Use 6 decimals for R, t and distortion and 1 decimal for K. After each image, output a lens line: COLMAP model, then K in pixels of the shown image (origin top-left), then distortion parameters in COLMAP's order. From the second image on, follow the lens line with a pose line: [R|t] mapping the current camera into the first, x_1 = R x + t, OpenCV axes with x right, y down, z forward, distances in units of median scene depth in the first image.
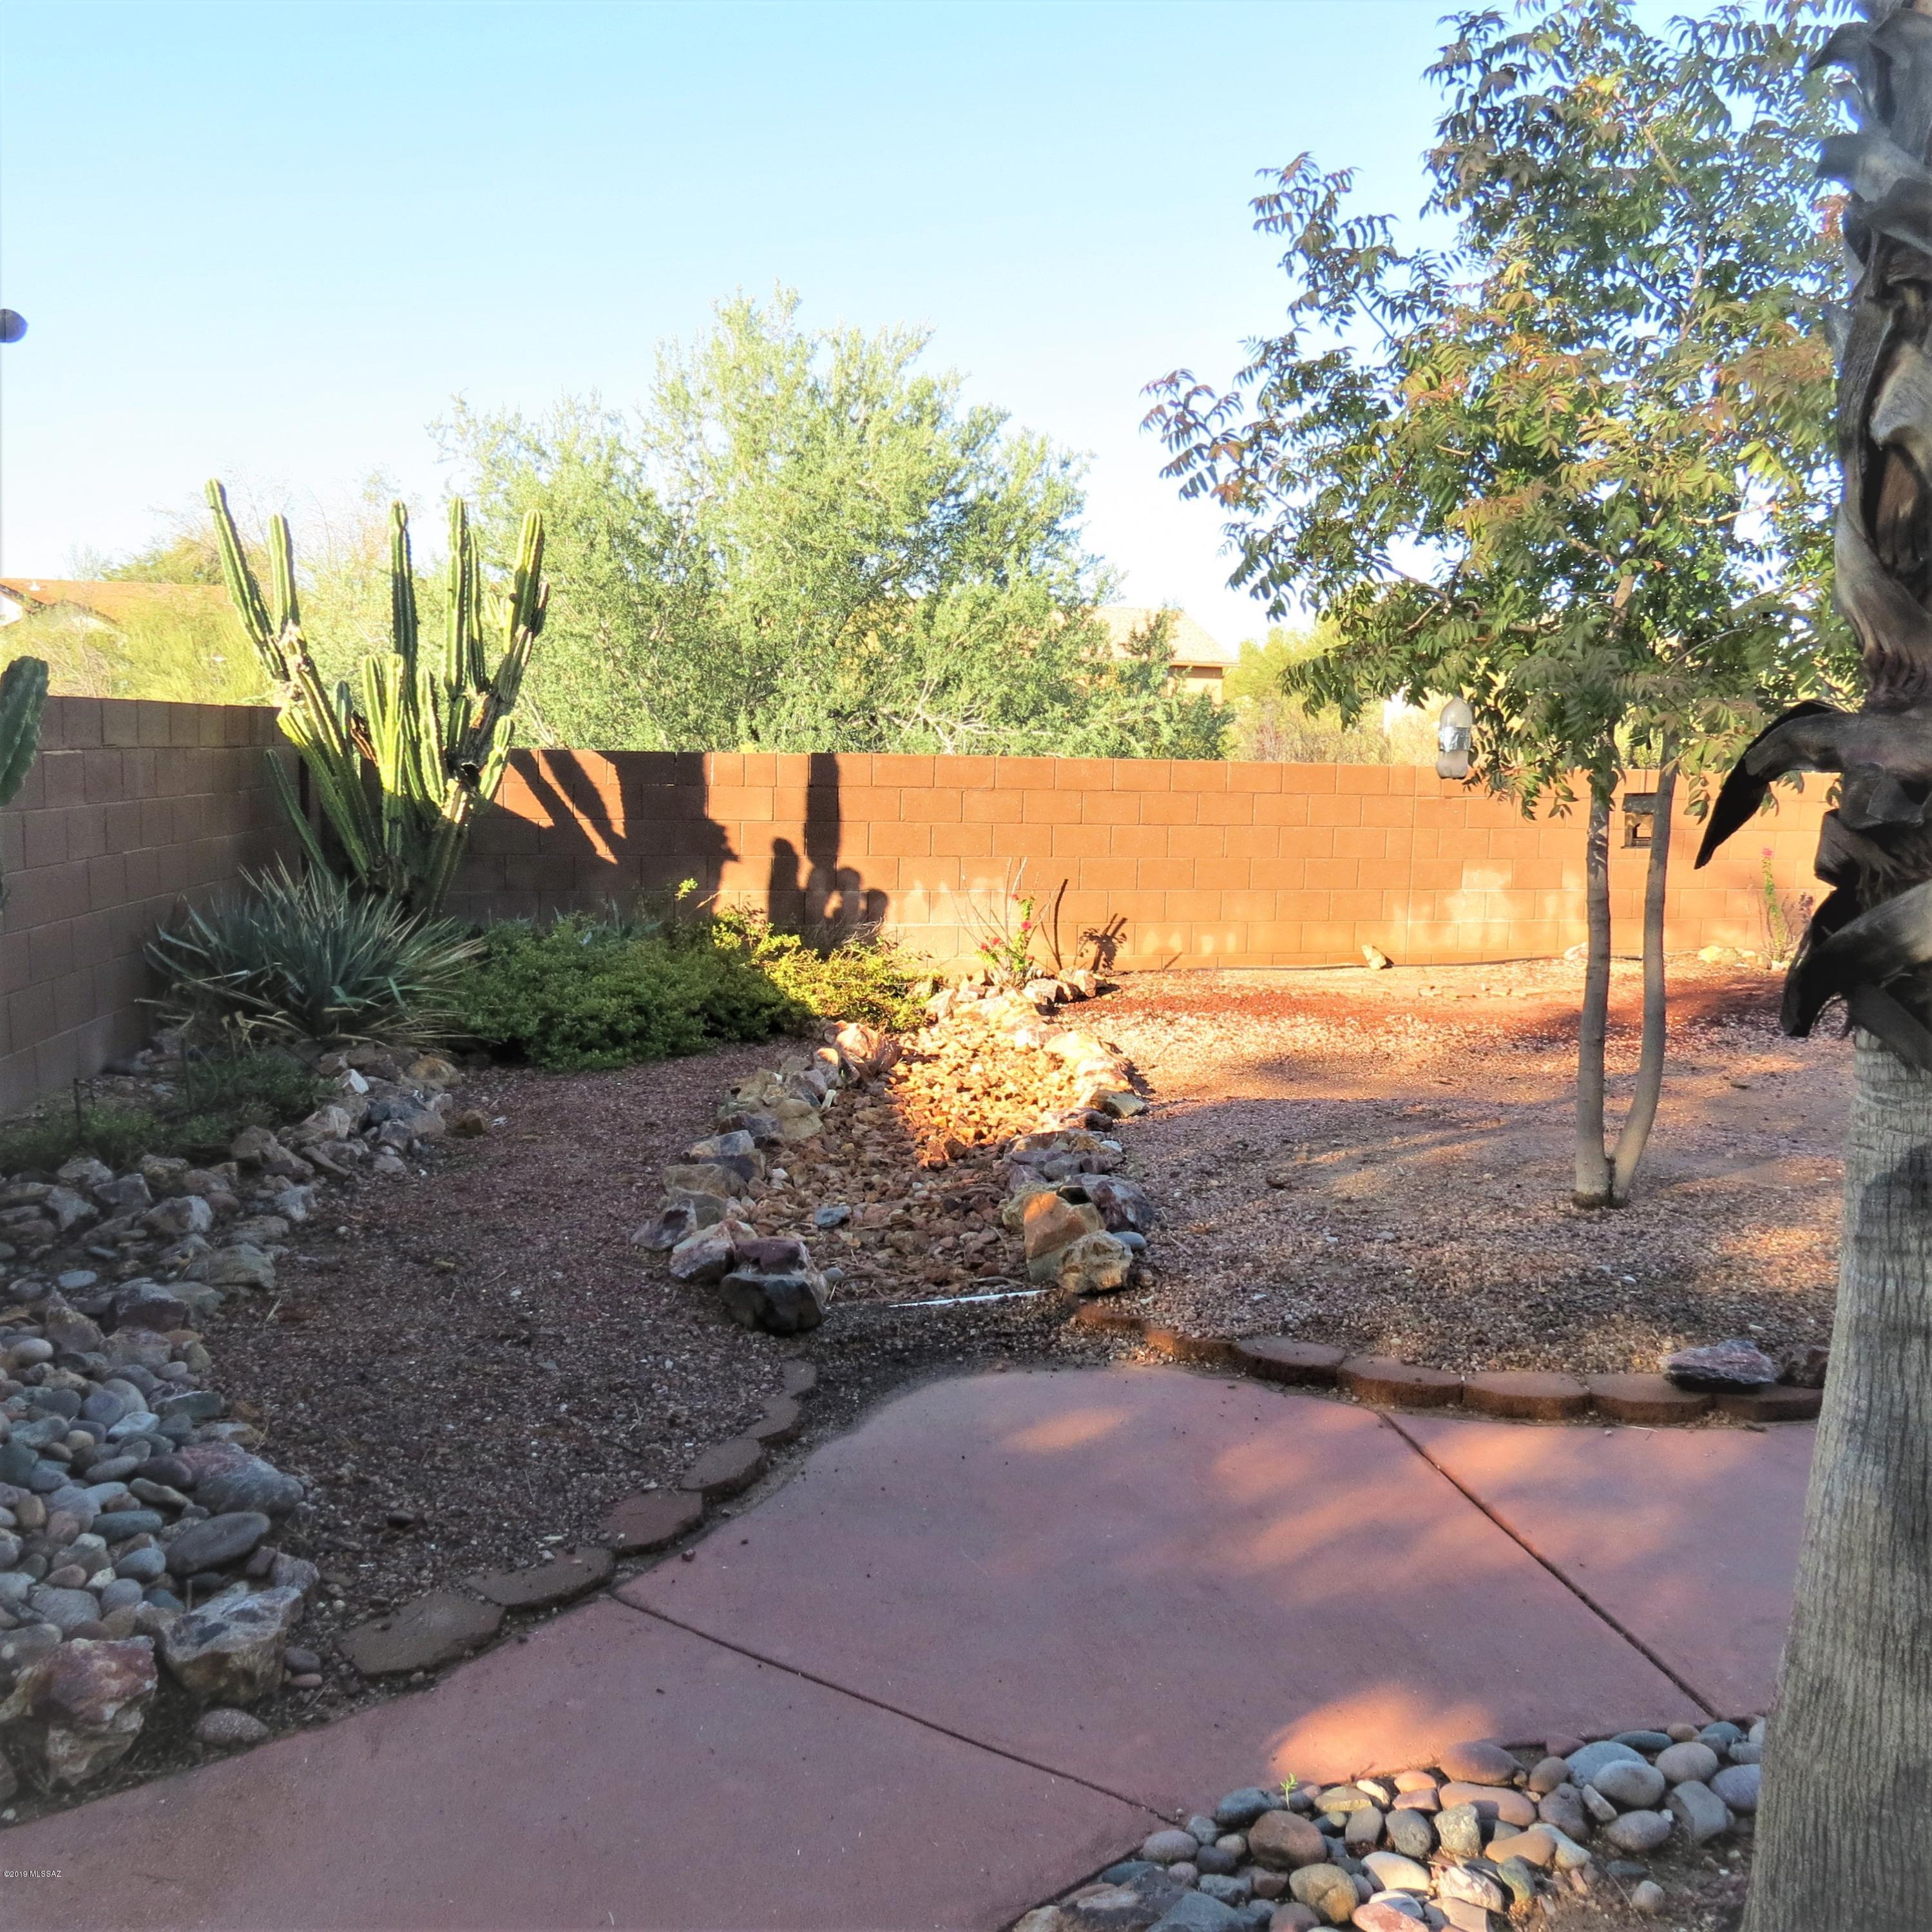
lens RADIAL K [[1830.2, 0, 964.4], [0, 1830.2, 970.7], [0, 0, 1]] dist [-0.032264, 0.000000]
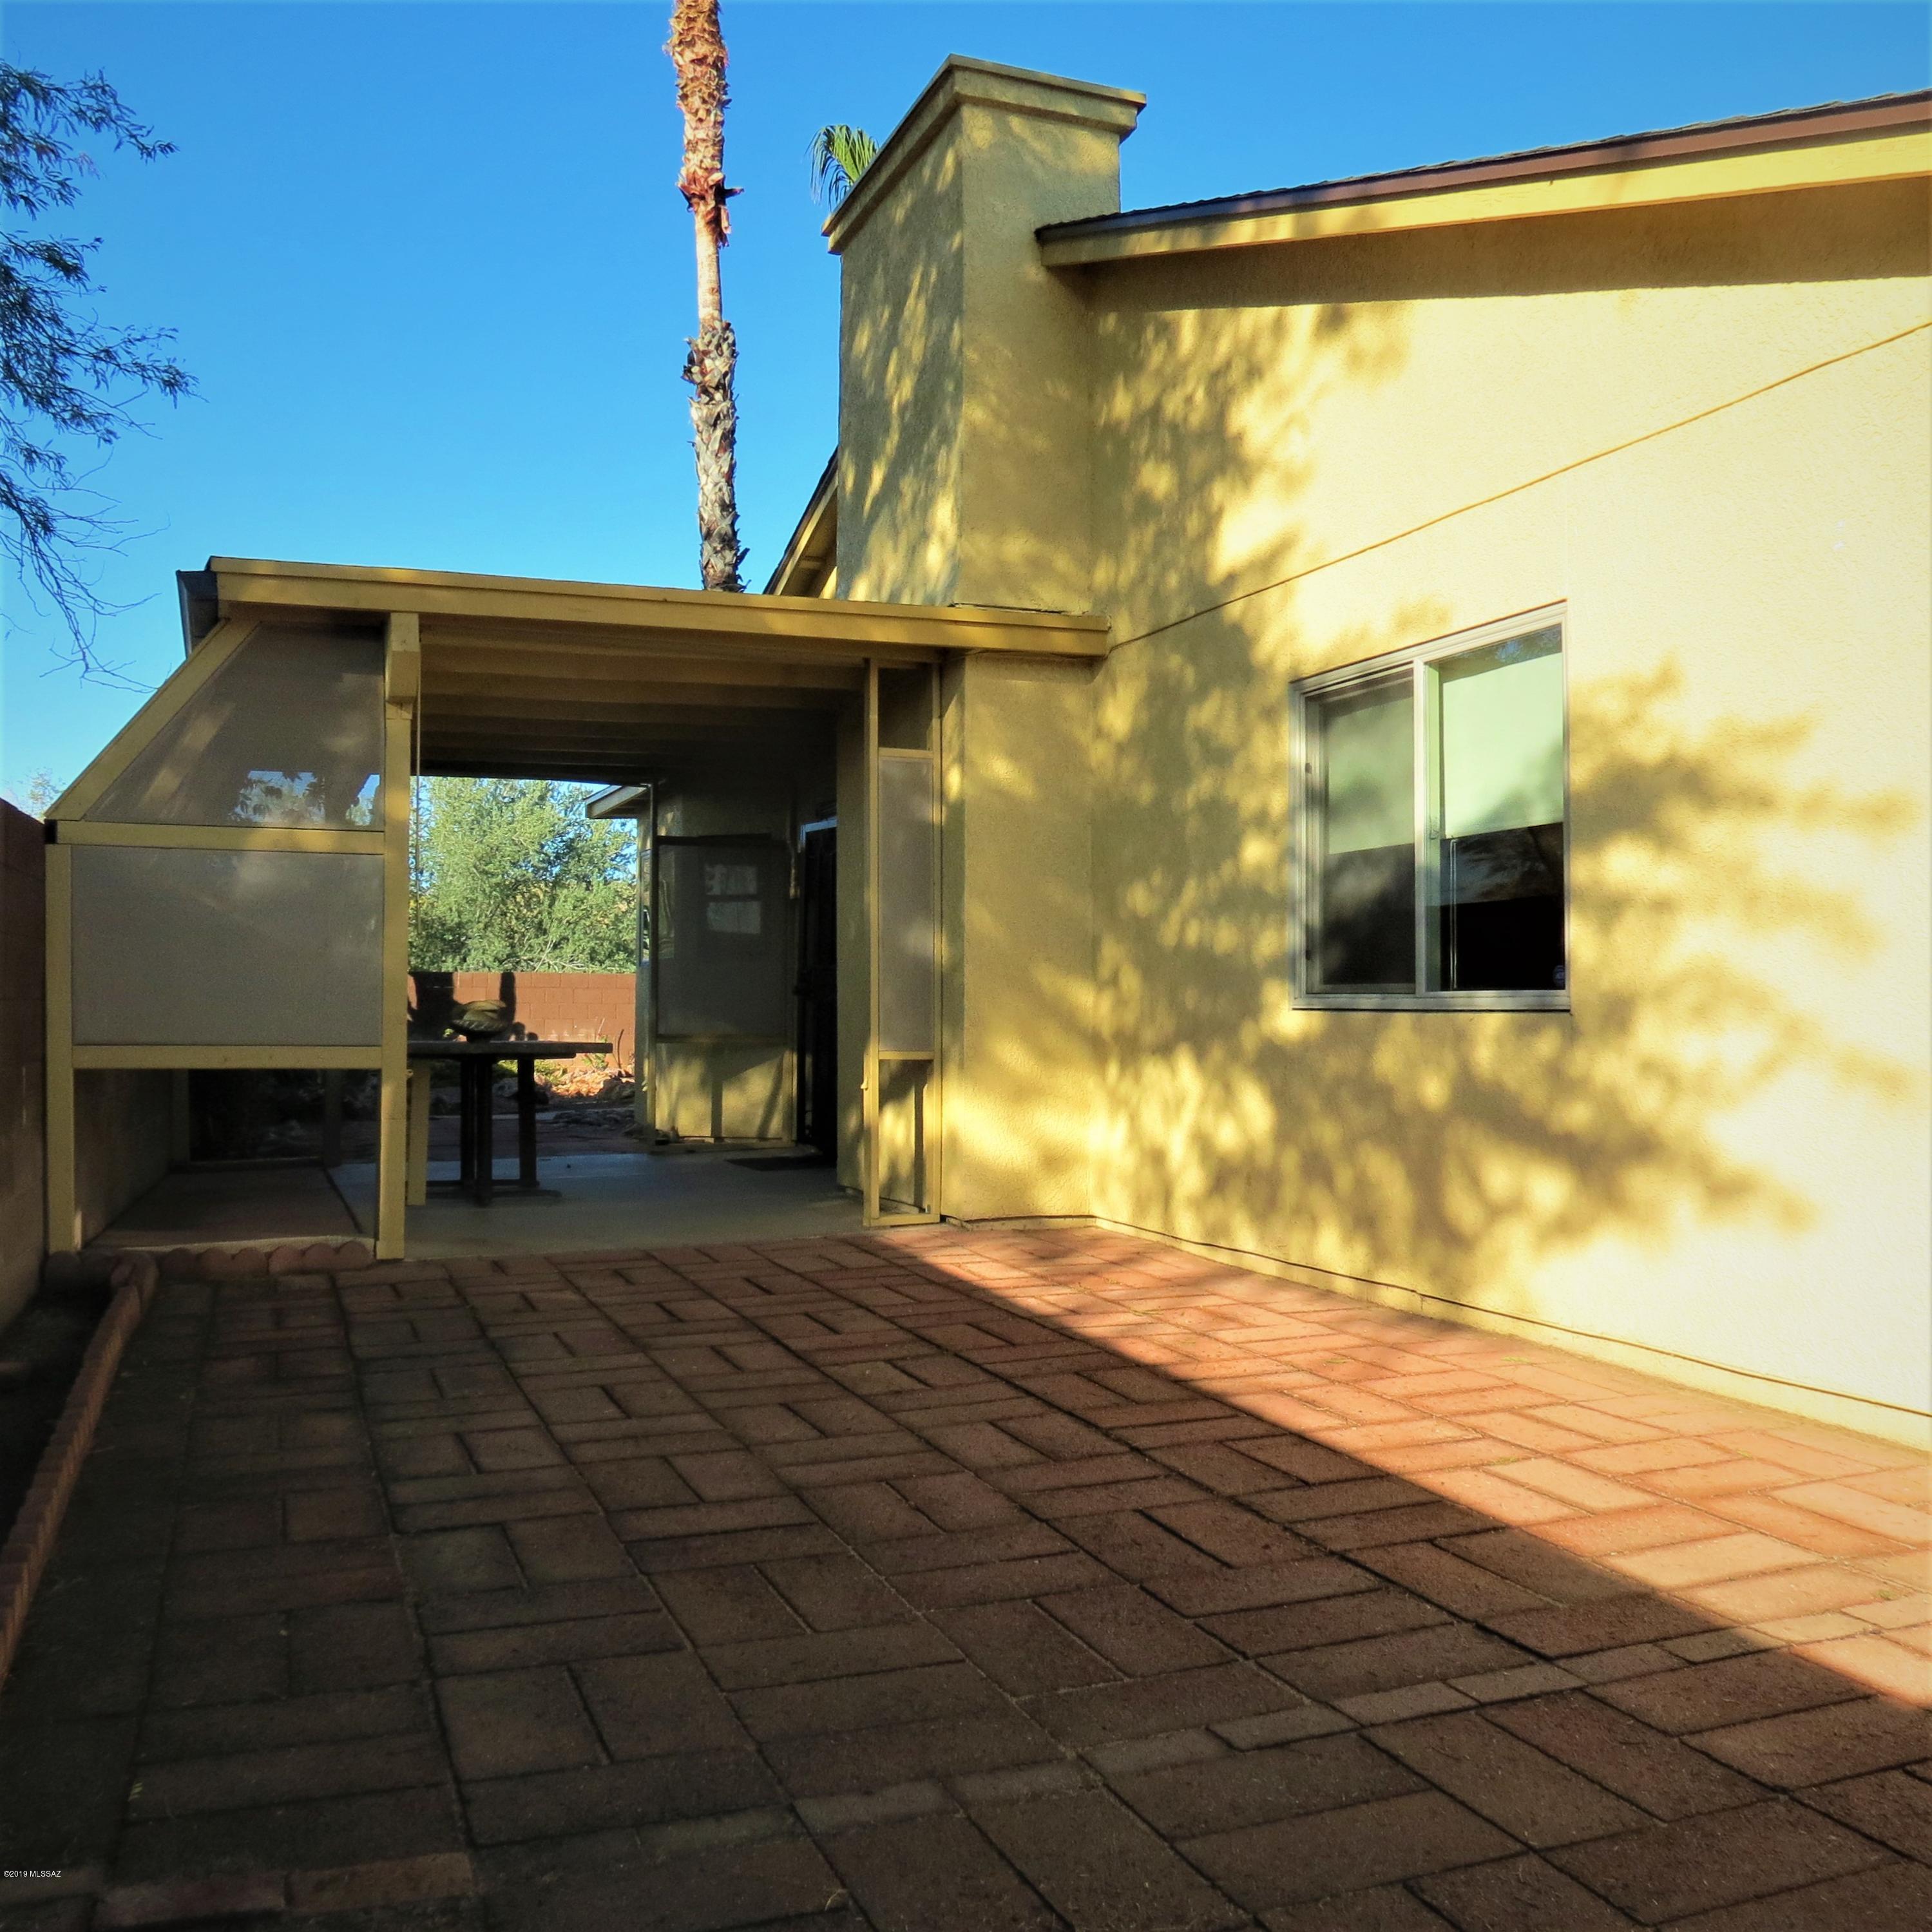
lens RADIAL K [[1830.2, 0, 967.0], [0, 1830.2, 967.3], [0, 0, 1]] dist [-0.032264, 0.000000]
pose [[0.974303, -0.012112, 0.224917, -0.035706], [0.046075, 0.988155, -0.146378, 0.226953], [-0.220480, 0.152979, 0.963320, -1.251018]]
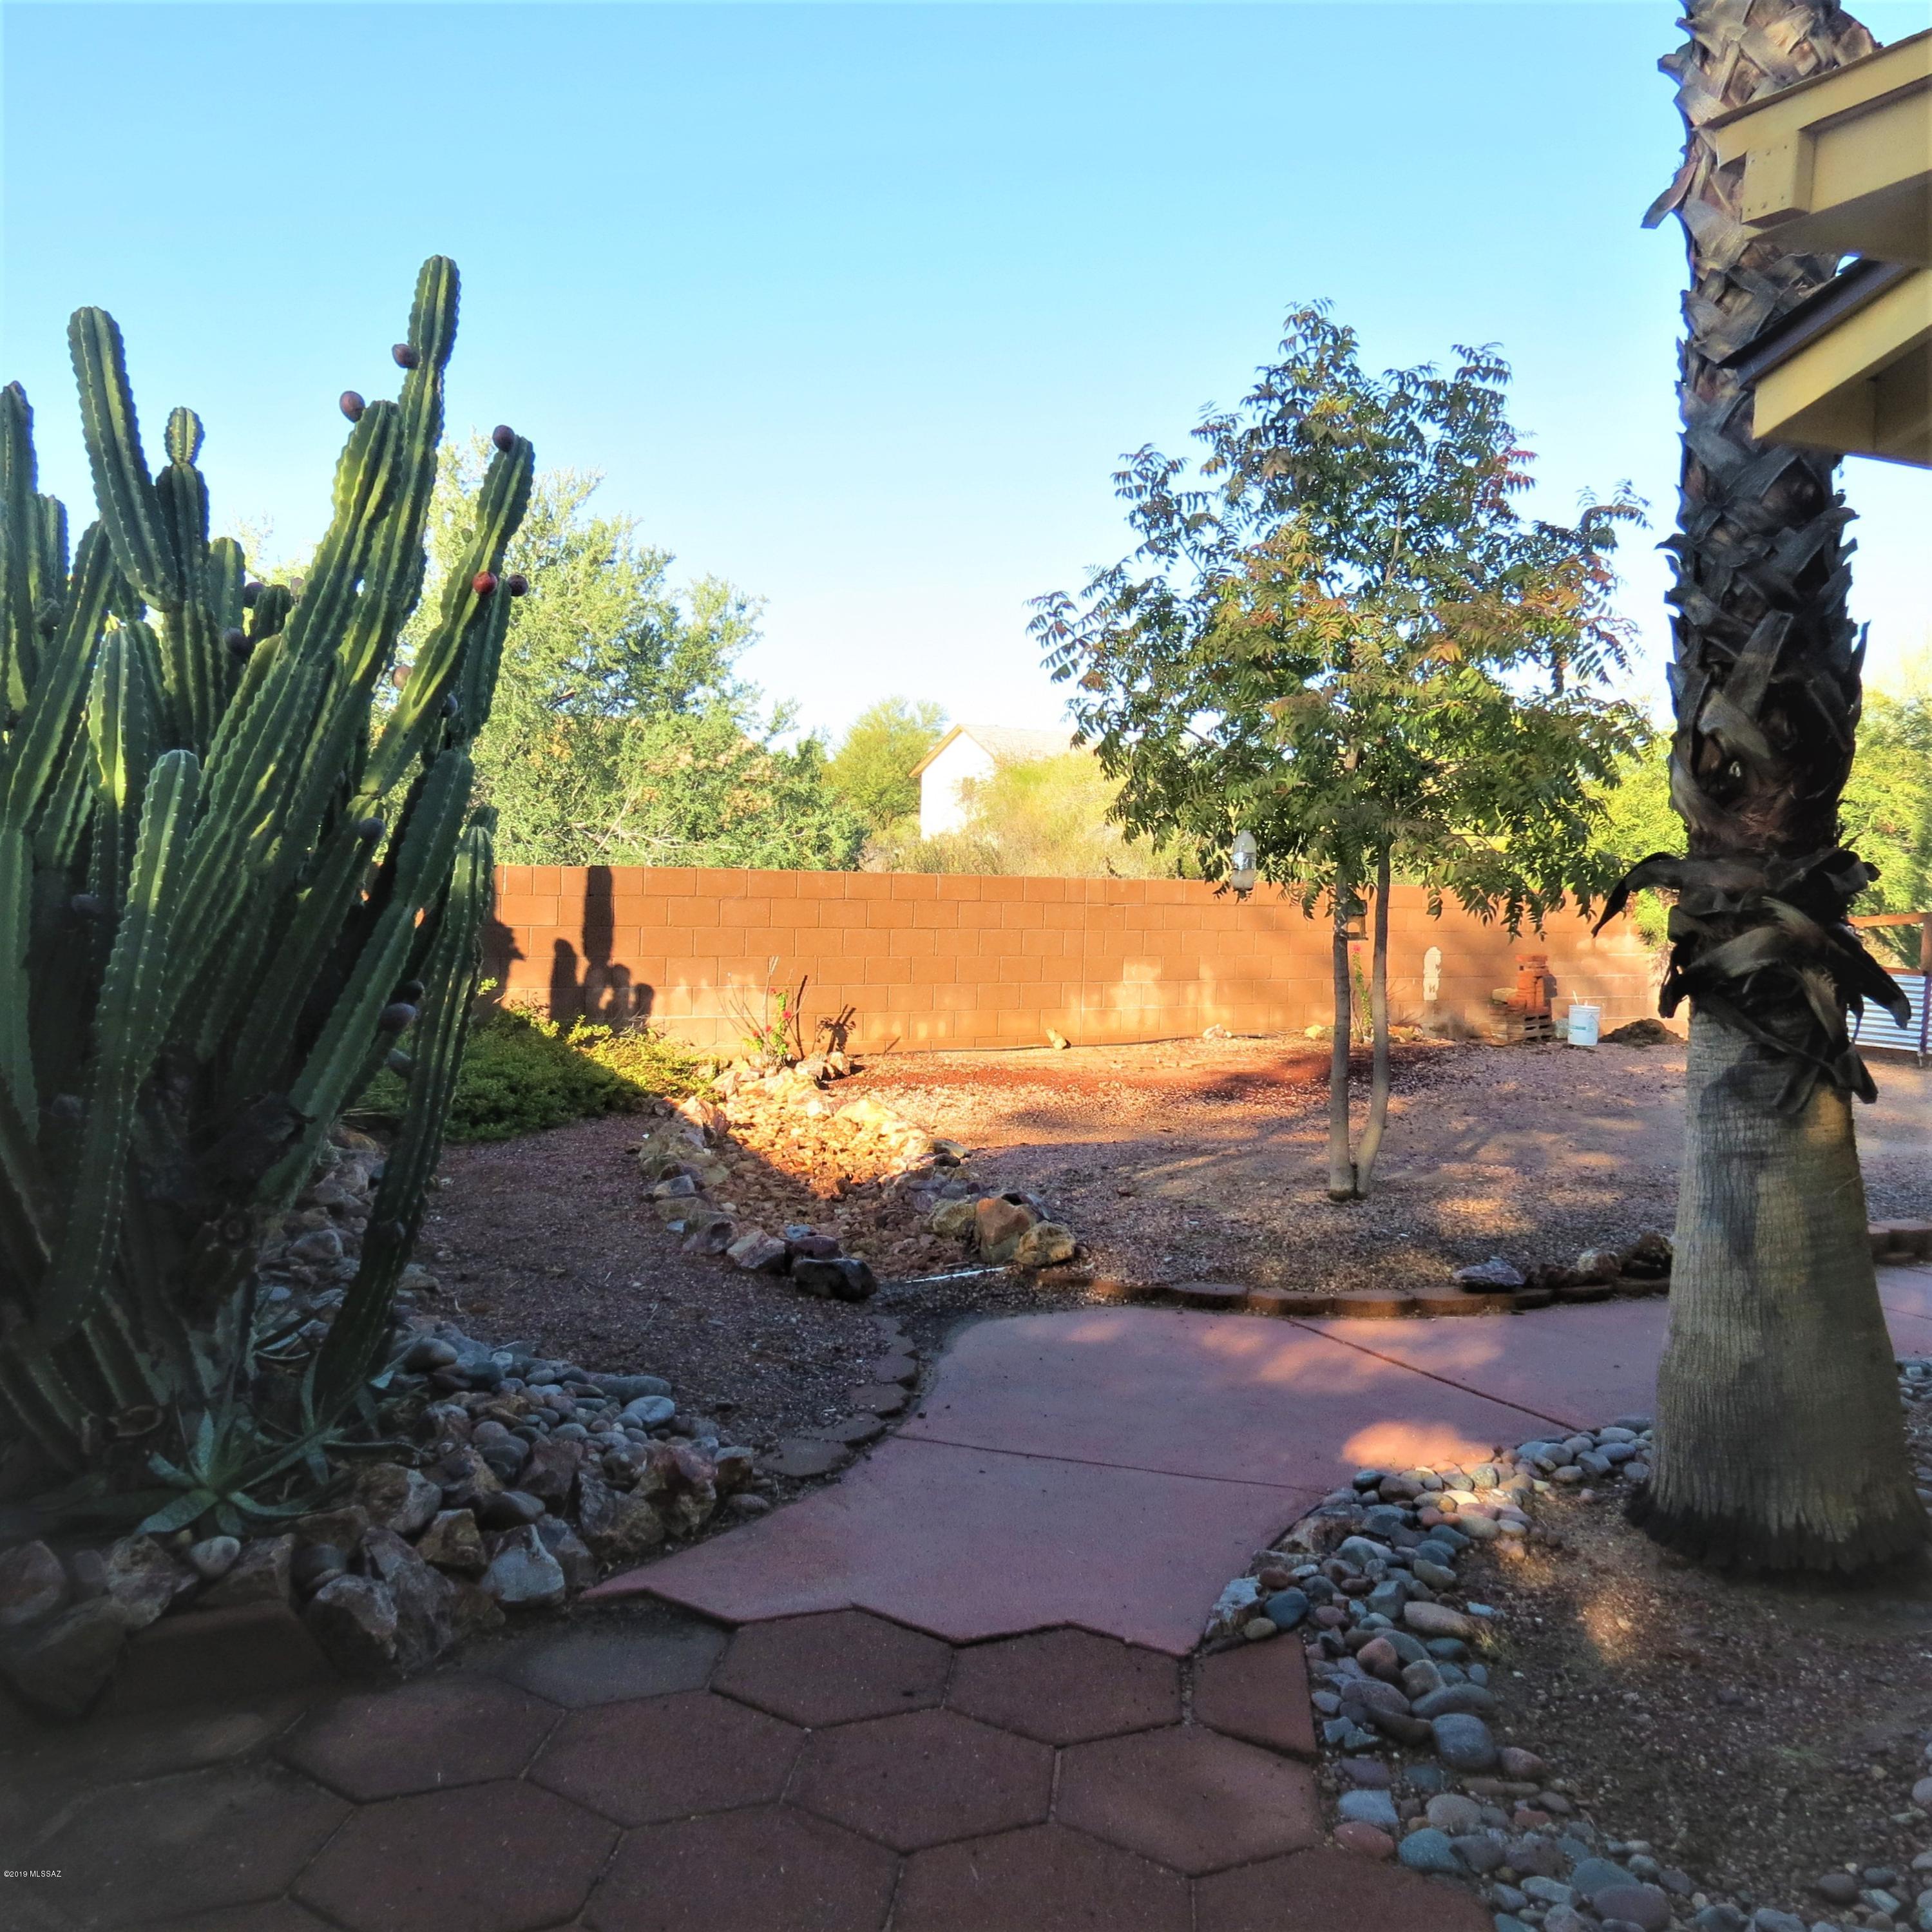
lens RADIAL K [[1830.2, 0, 981.3], [0, 1830.2, 963.1], [0, 0, 1]] dist [-0.032264, 0.000000]
pose [[0.962877, -0.006598, 0.269859, -0.161131], [0.023770, 0.997890, -0.060412, 0.015520], [-0.268891, 0.064584, 0.961003, -0.146438]]
